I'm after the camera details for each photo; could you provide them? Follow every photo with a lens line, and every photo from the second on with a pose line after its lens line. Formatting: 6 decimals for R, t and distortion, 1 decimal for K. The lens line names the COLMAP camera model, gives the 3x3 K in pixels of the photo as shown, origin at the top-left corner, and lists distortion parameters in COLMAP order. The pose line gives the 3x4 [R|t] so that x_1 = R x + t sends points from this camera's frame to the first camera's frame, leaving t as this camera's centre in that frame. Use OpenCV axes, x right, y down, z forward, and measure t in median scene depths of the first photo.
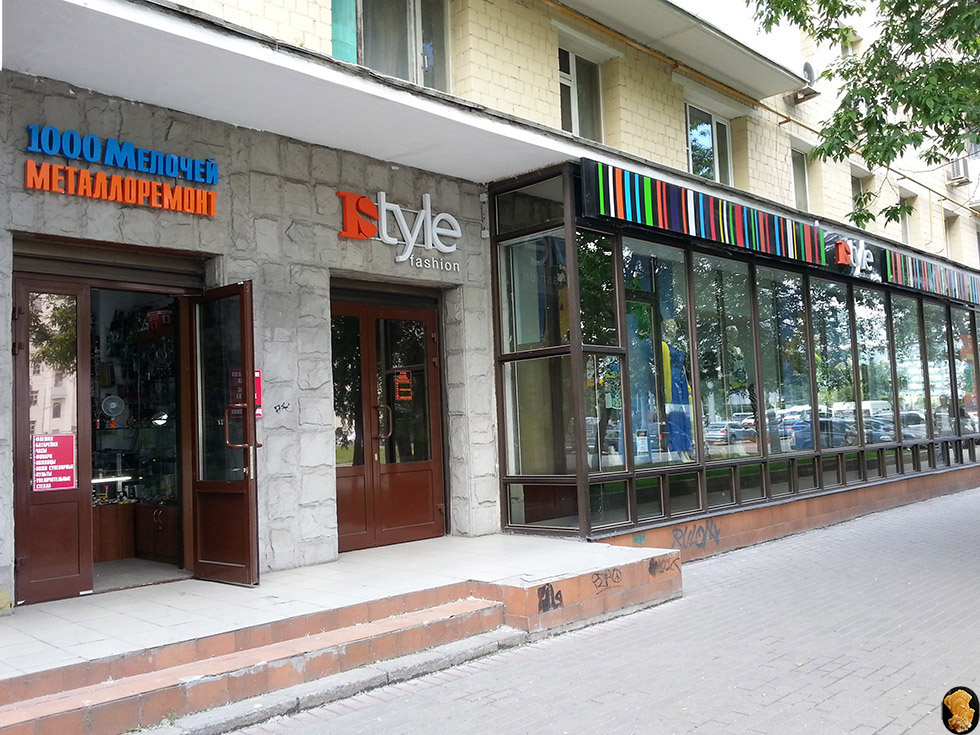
lens RADIAL K [[898.6, 0, 488.4], [0, 898.6, 372.0], [0, 0, 1]] dist [-0.018715, 0.000000]
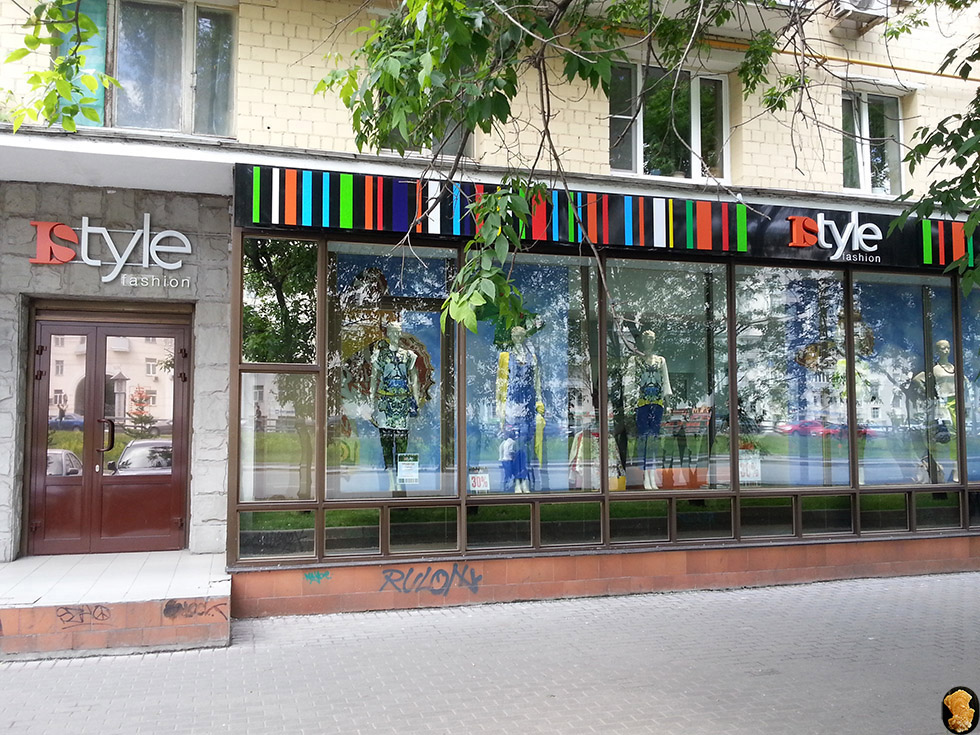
lens RADIAL K [[898.6, 0, 489.0], [0, 898.6, 361.7], [0, 0, 1]] dist [-0.018715, 0.000000]
pose [[0.875912, 0.005796, -0.482436, 0.761543], [-0.003418, 0.999977, 0.005807, -0.036809], [0.482458, -0.003438, 0.875912, 0.292072]]
